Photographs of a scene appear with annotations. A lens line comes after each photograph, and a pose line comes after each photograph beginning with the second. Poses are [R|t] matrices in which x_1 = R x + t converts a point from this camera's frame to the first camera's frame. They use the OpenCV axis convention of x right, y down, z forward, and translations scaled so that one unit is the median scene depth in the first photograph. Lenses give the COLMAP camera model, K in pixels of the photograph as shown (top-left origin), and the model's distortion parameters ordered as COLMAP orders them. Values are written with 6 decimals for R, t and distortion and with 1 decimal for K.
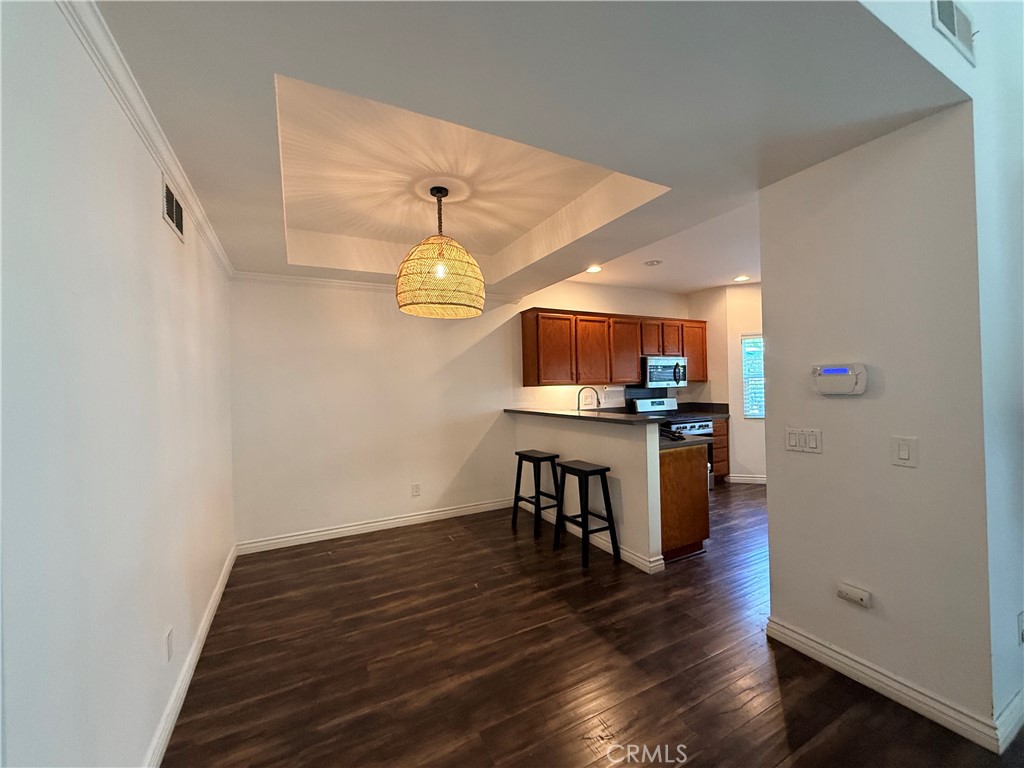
lens RADIAL K [[408.1, 0, 510.9], [0, 408.1, 385.9], [0, 0, 1]] dist [0.000884, 0.000023]
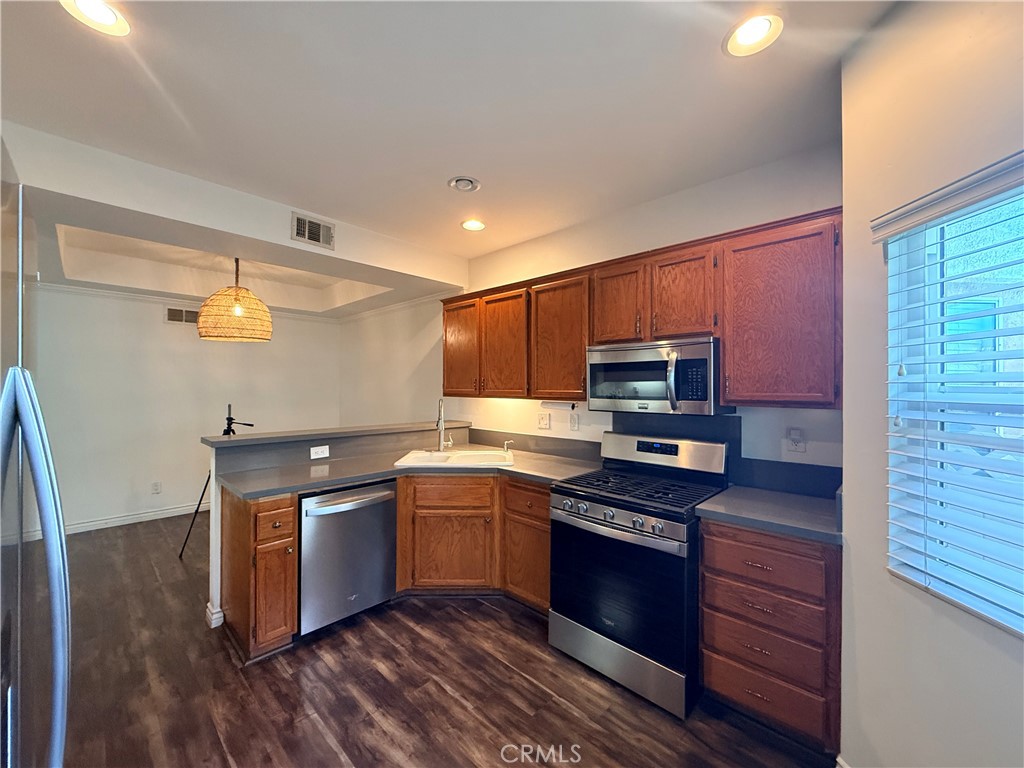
lens RADIAL K [[408.1, 0, 510.9], [0, 408.1, 385.9], [0, 0, 1]] dist [0.000884, 0.000023]
pose [[0.319957, 0.023130, -0.947150, 0.770262], [-0.015785, 0.999693, 0.019081, -0.032127], [0.947300, 0.008846, 0.320224, 0.756258]]
